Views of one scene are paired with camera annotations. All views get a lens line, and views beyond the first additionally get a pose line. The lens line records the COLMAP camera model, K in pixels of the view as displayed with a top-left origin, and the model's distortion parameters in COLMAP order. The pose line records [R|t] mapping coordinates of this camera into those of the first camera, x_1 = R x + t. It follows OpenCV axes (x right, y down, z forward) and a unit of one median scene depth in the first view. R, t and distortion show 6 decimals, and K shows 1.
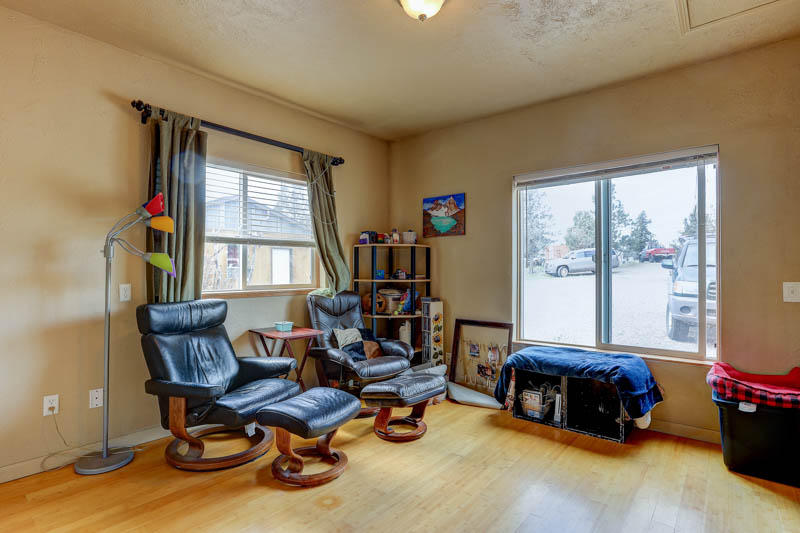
lens RADIAL K [[413.9, 0, 401.9], [0, 413.9, 268.1], [0, 0, 1]] dist [-0.004873, -0.000076]
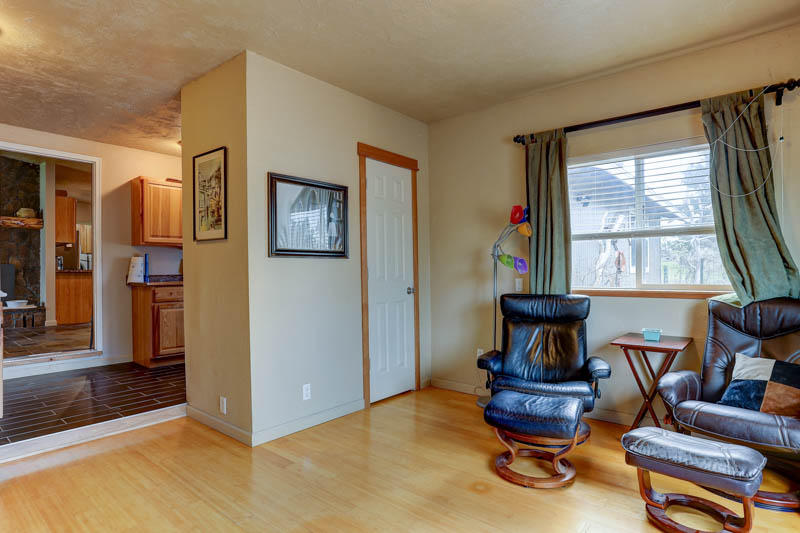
lens RADIAL K [[456.4, 0, 399.9], [0, 456.4, 267.3], [0, 0, 1]] dist [-0.003194, 0.000413]
pose [[-0.018161, -0.005976, -0.999817, 0.676697], [0.006784, 0.999958, -0.006100, 0.009097], [0.999812, -0.006893, -0.018120, 0.565337]]
